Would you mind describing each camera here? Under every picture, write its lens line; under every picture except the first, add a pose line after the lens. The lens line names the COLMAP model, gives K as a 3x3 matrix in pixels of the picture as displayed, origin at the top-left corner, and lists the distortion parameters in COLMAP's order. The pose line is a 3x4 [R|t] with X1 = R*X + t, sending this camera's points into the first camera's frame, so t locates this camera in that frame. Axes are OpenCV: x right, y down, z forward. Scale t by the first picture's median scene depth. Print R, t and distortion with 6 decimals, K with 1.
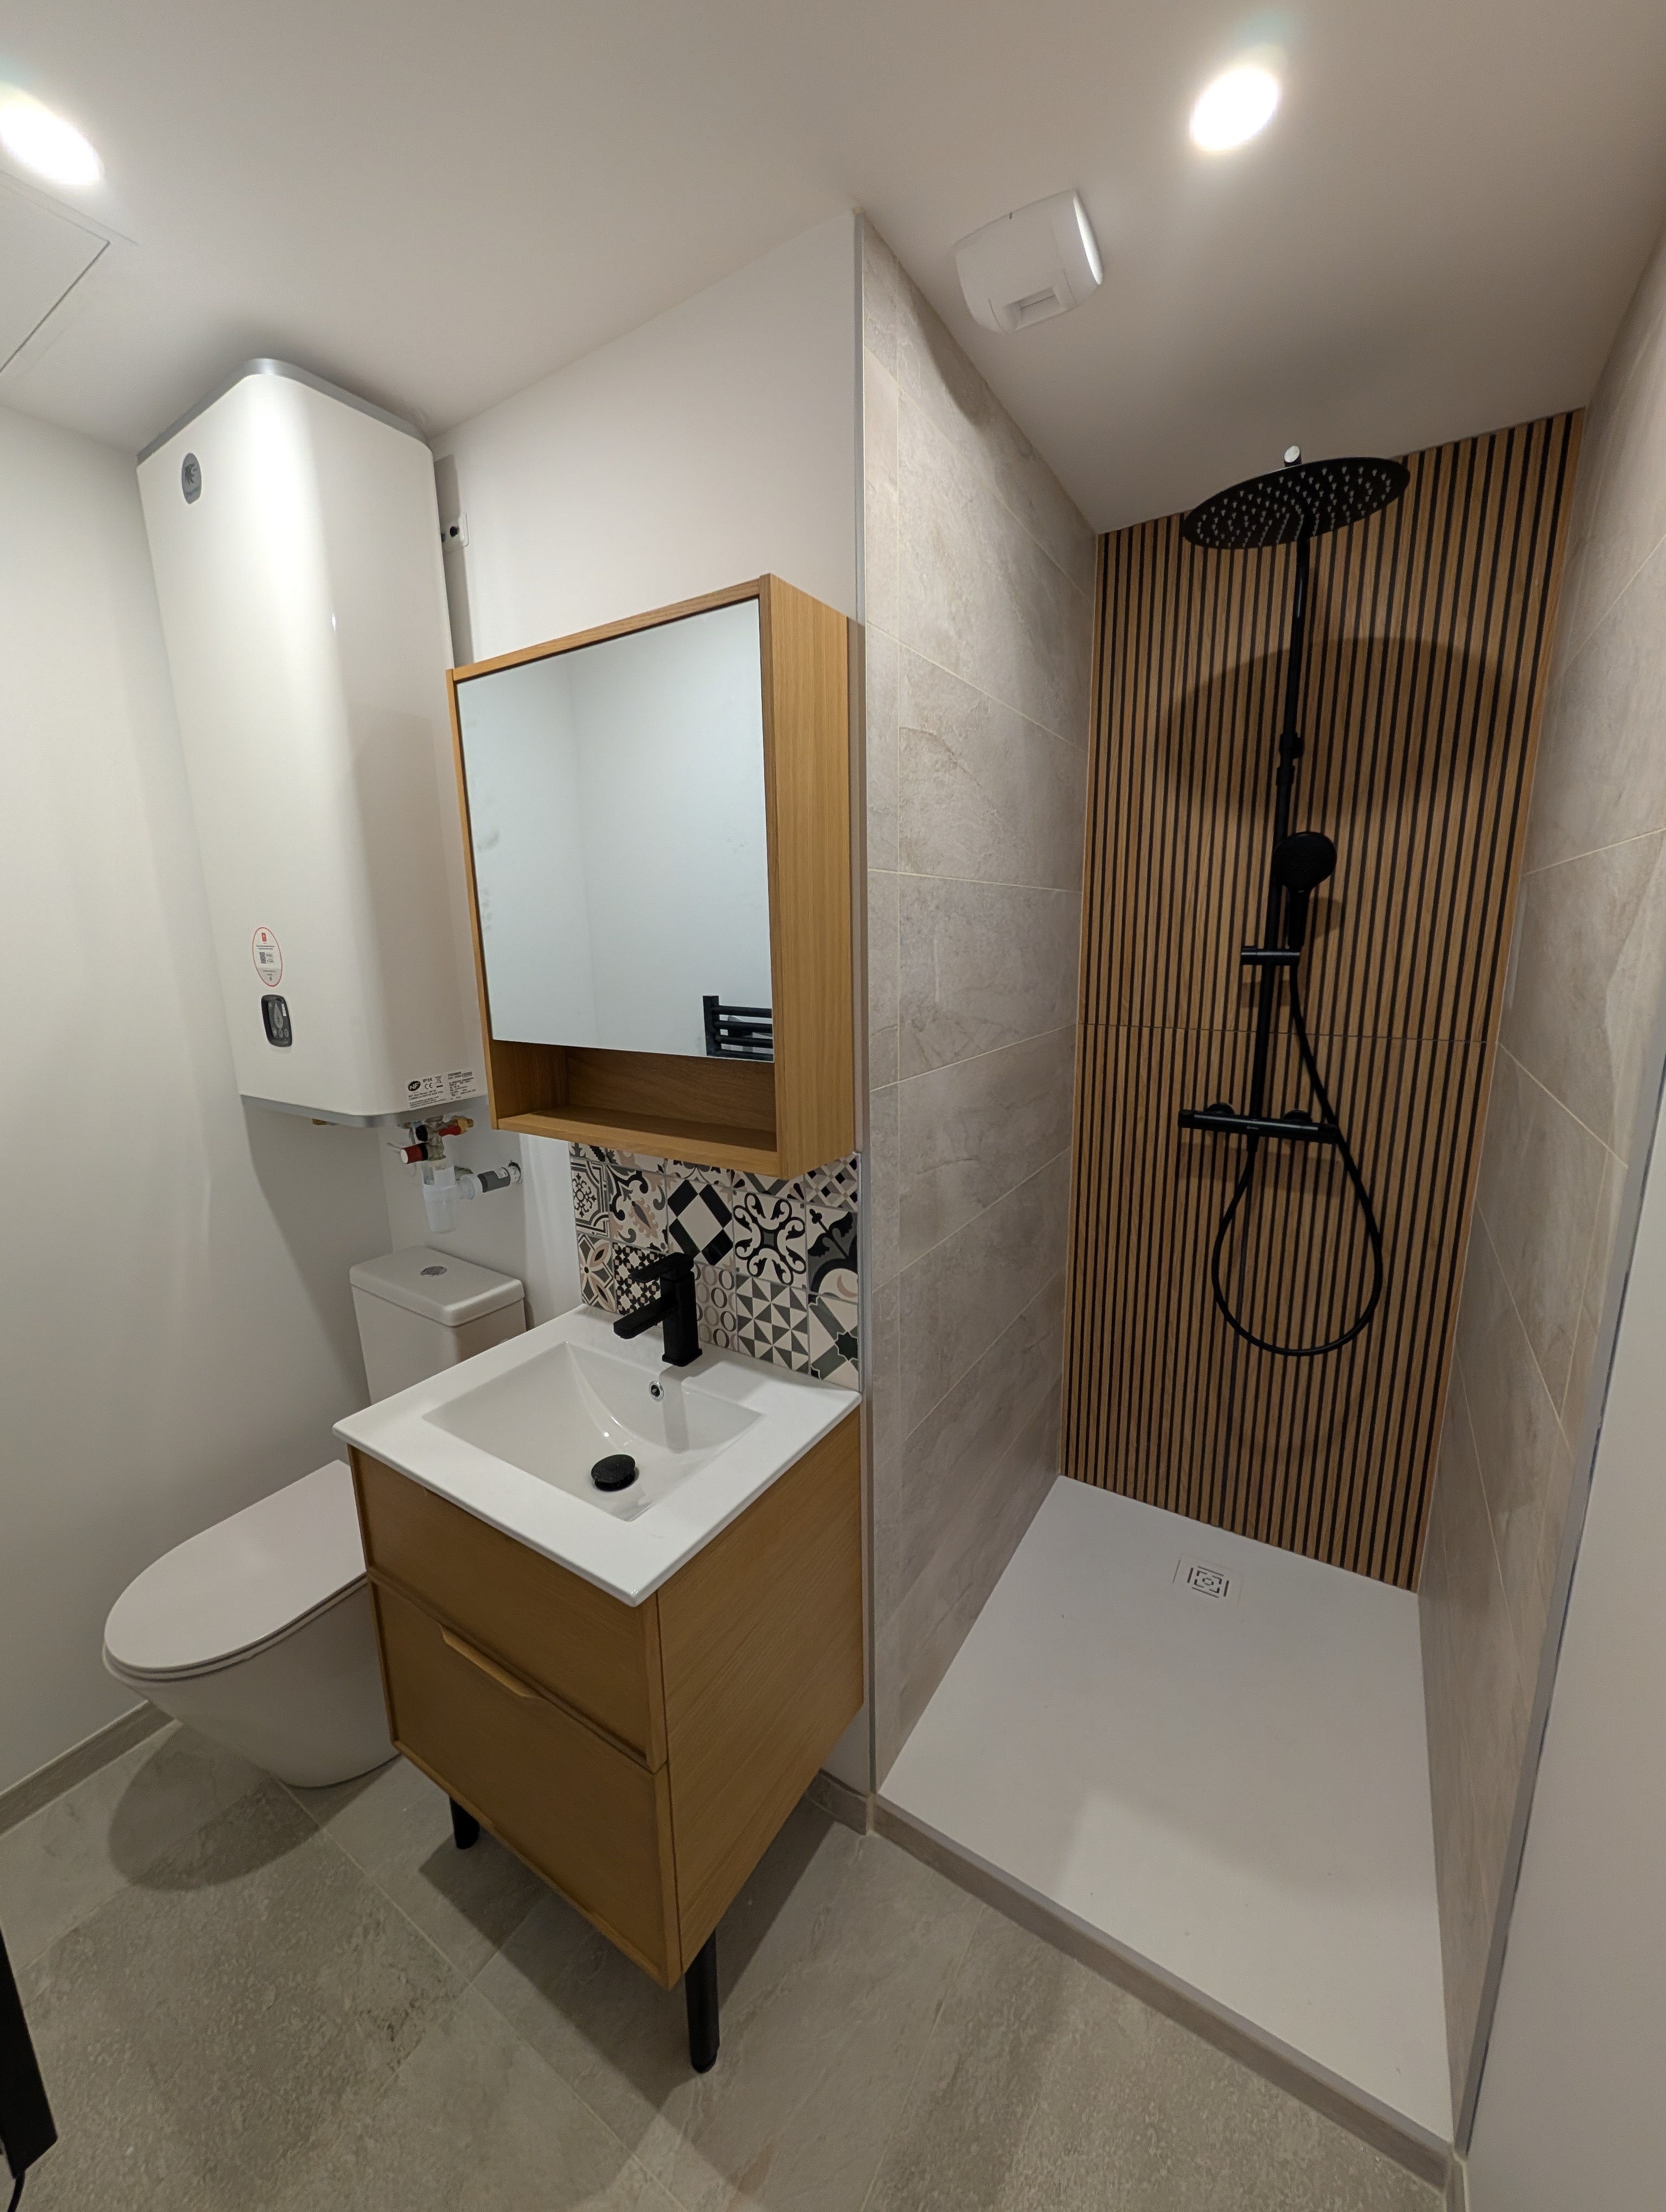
lens RADIAL K [[849.6, 0, 832.1], [0, 849.6, 1099.0], [0, 0, 1]] dist [0.002088, -0.000039]
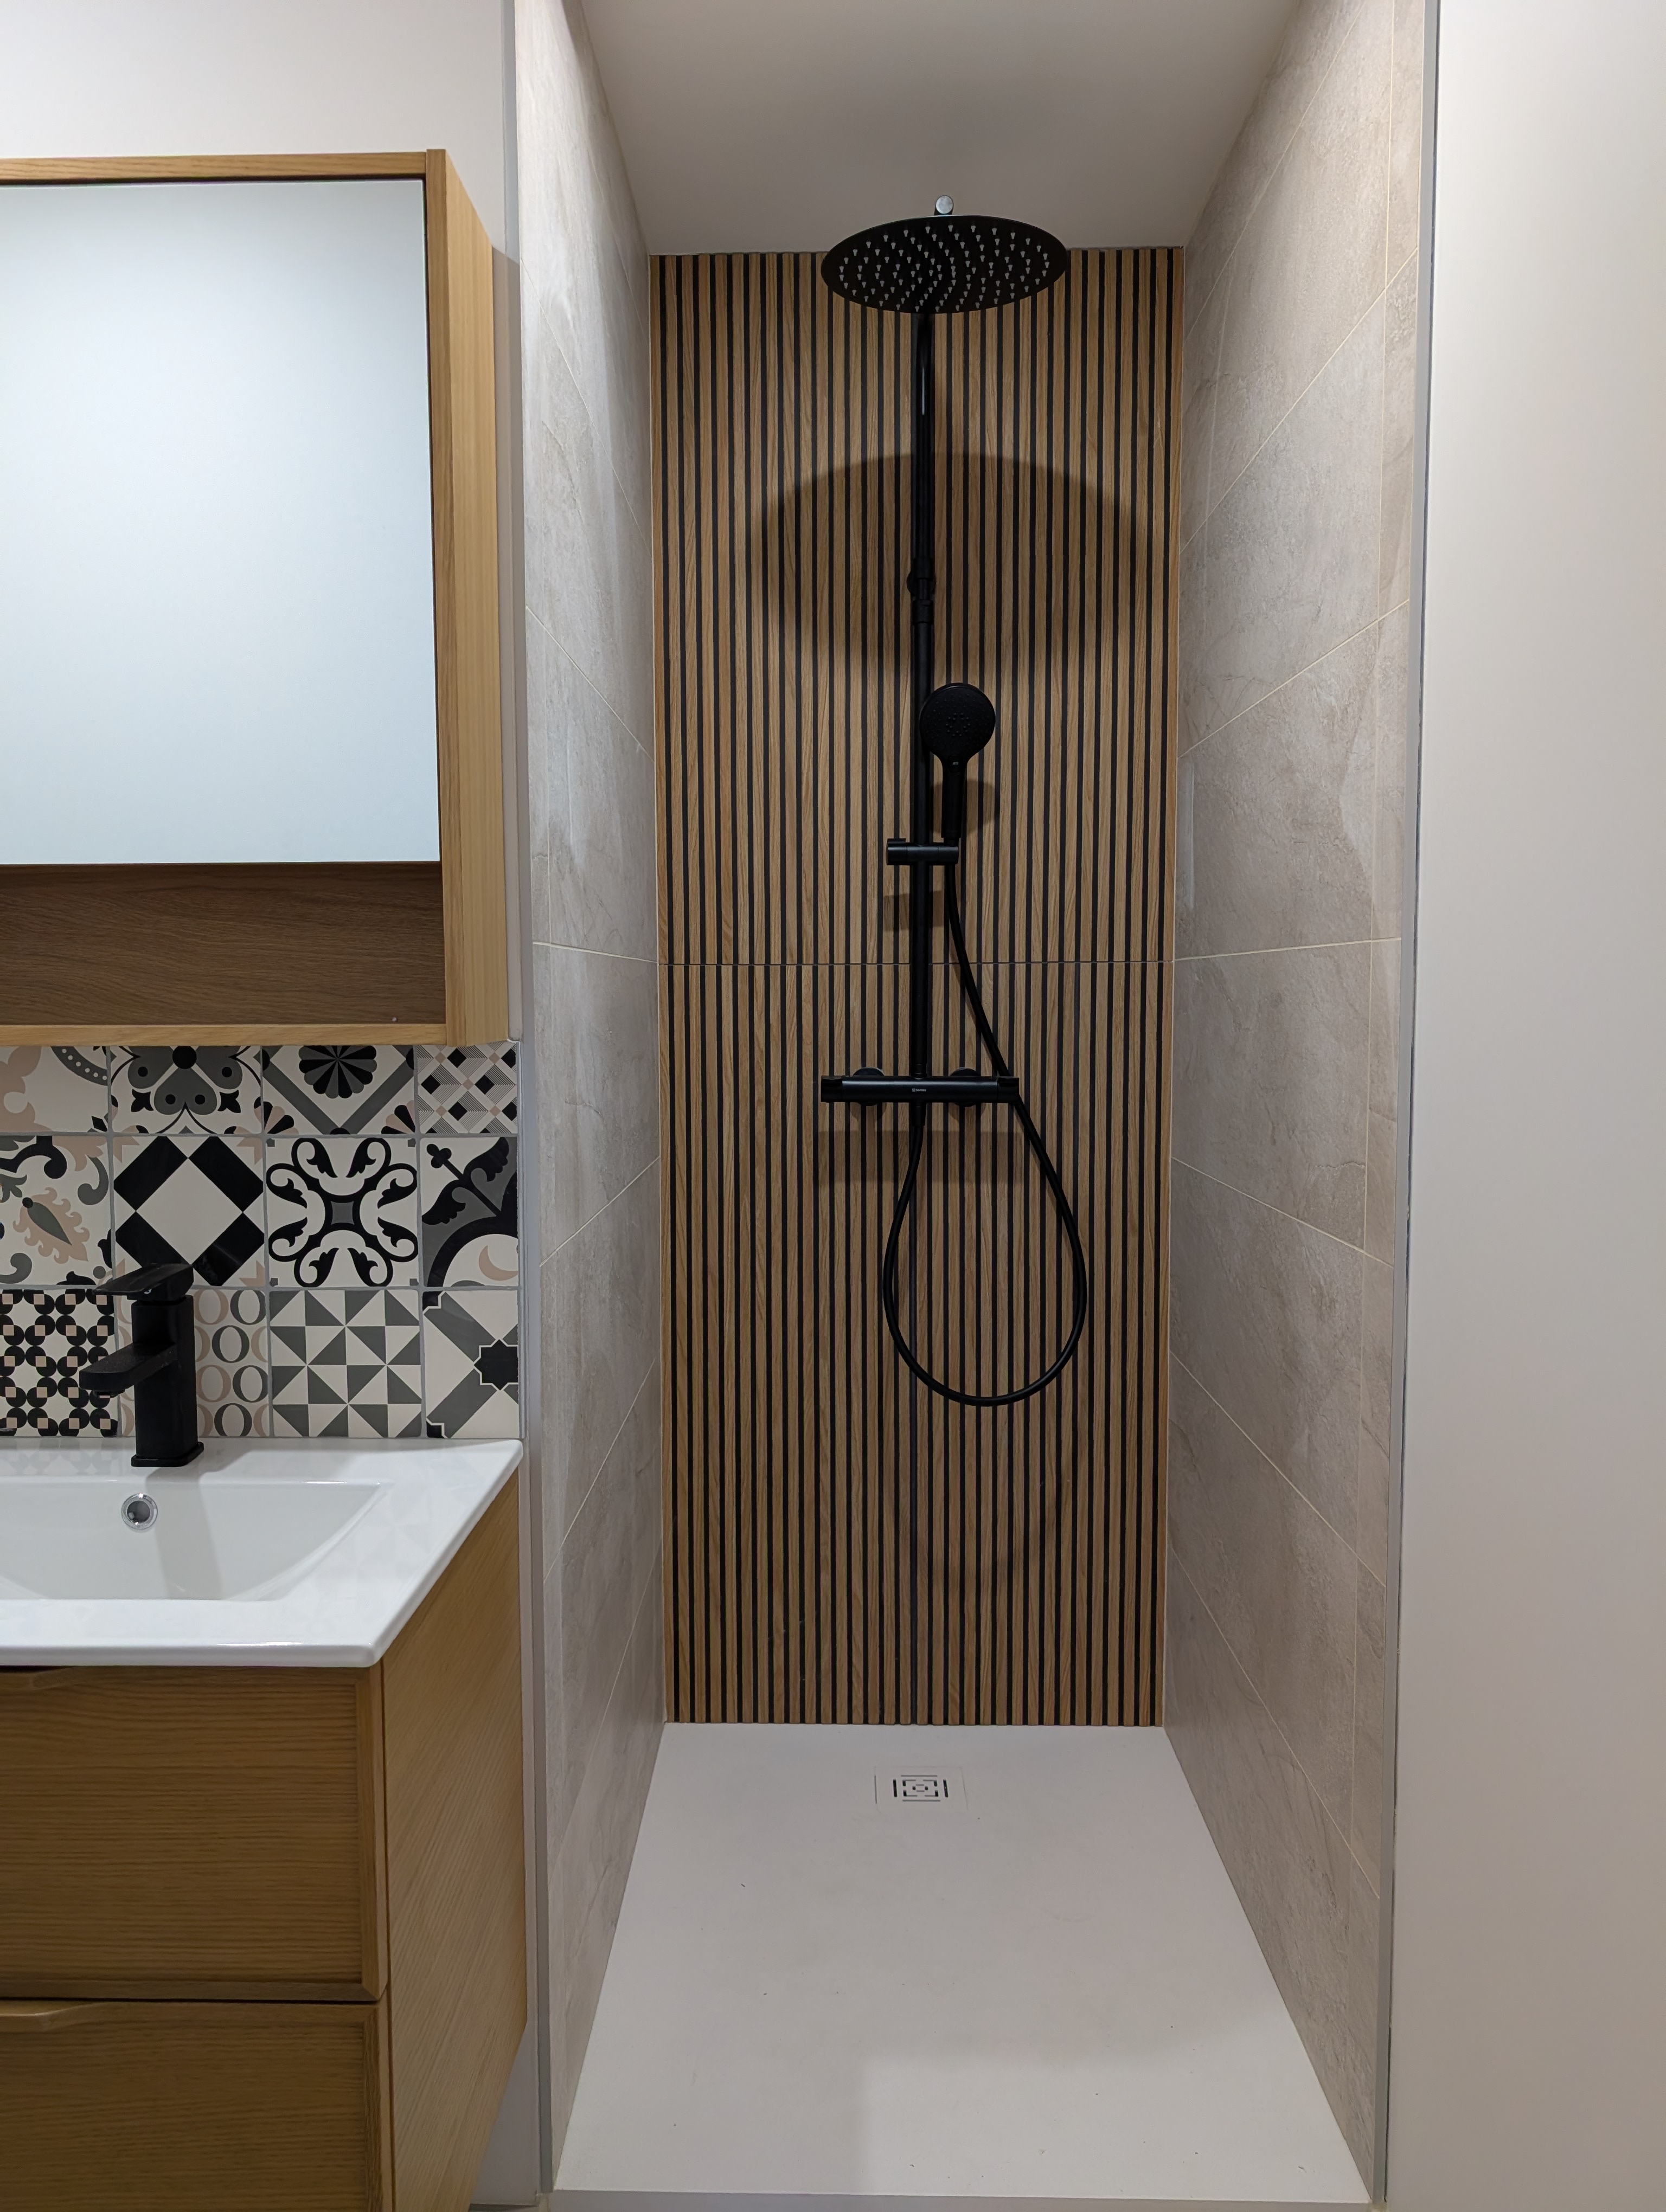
lens RADIAL K [[1633.6, 0, 815.4], [0, 1633.6, 1108.3], [0, 0, 1]] dist [0.026601, -0.023347]
pose [[0.851633, -0.023763, 0.523599, -0.342683], [0.093713, 0.989778, -0.107504, 0.216677], [-0.515693, 0.140622, 0.845155, -0.126893]]
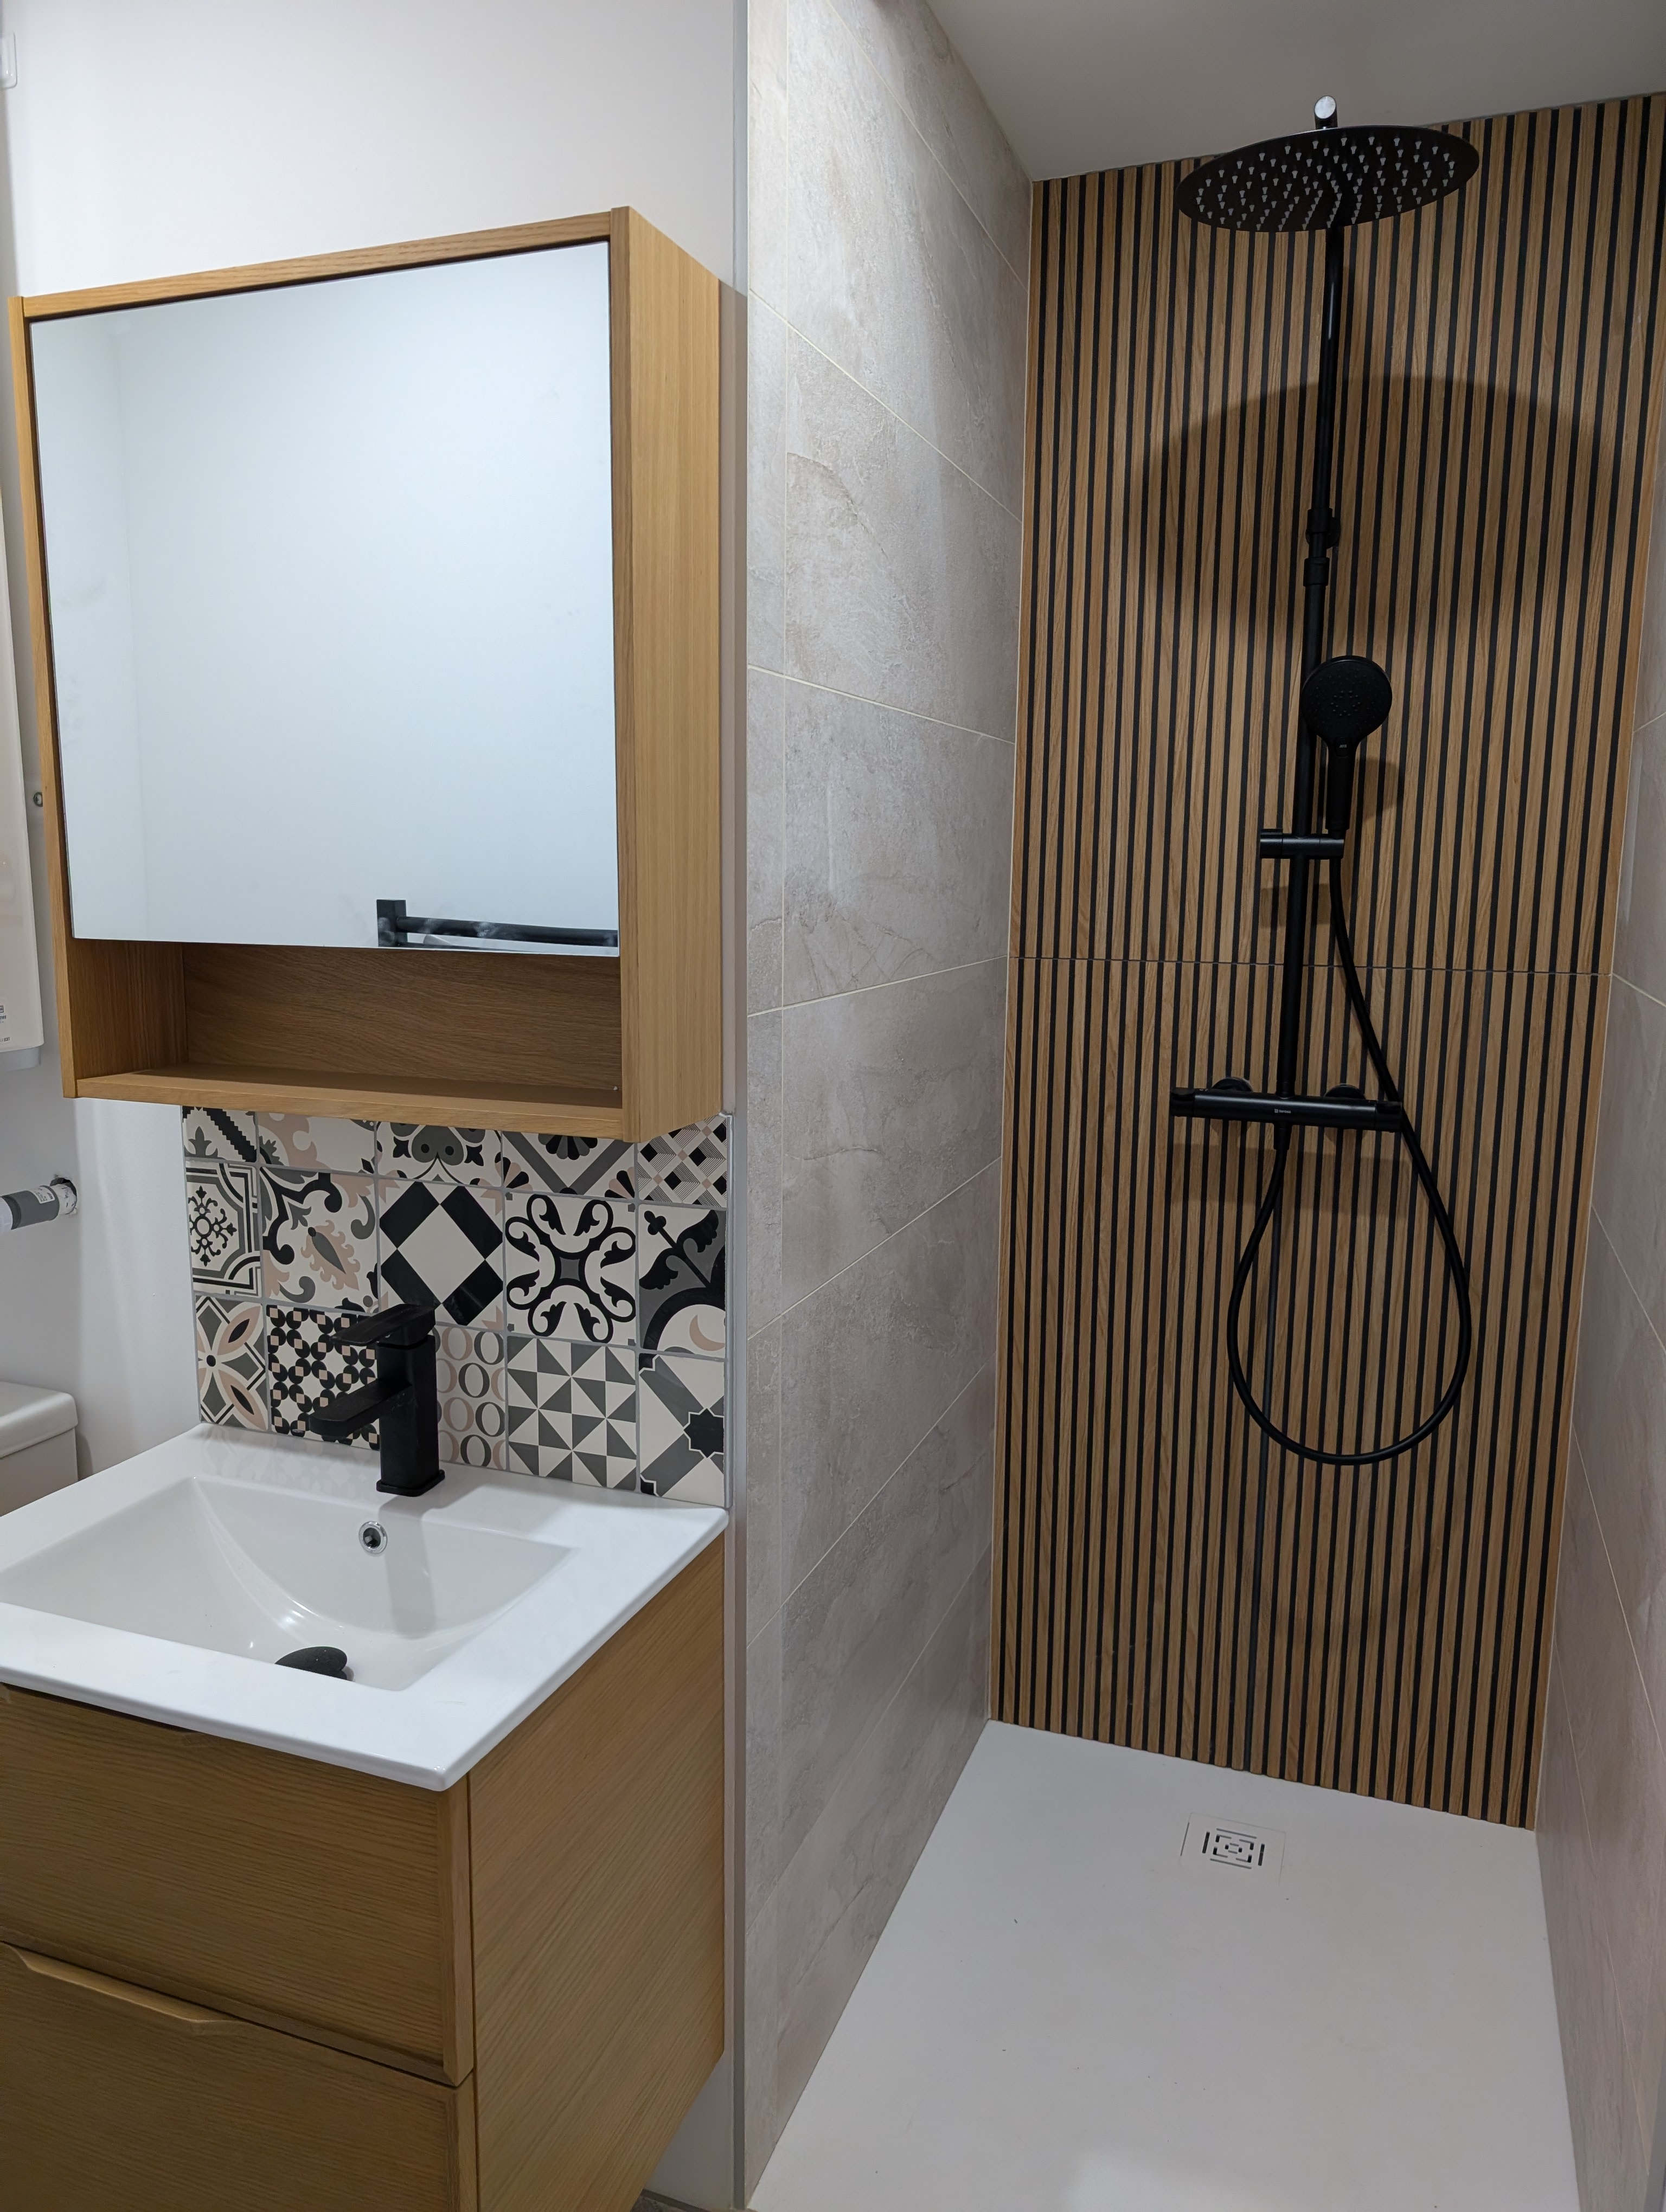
lens RADIAL K [[1633.6, 0, 804.1], [0, 1633.6, 1113.1], [0, 0, 1]] dist [0.026601, -0.023347]
pose [[0.978755, -0.008023, 0.204875, -0.130942], [0.016244, 0.999127, -0.038476, 0.088844], [-0.204387, 0.040986, 0.978032, -0.160473]]
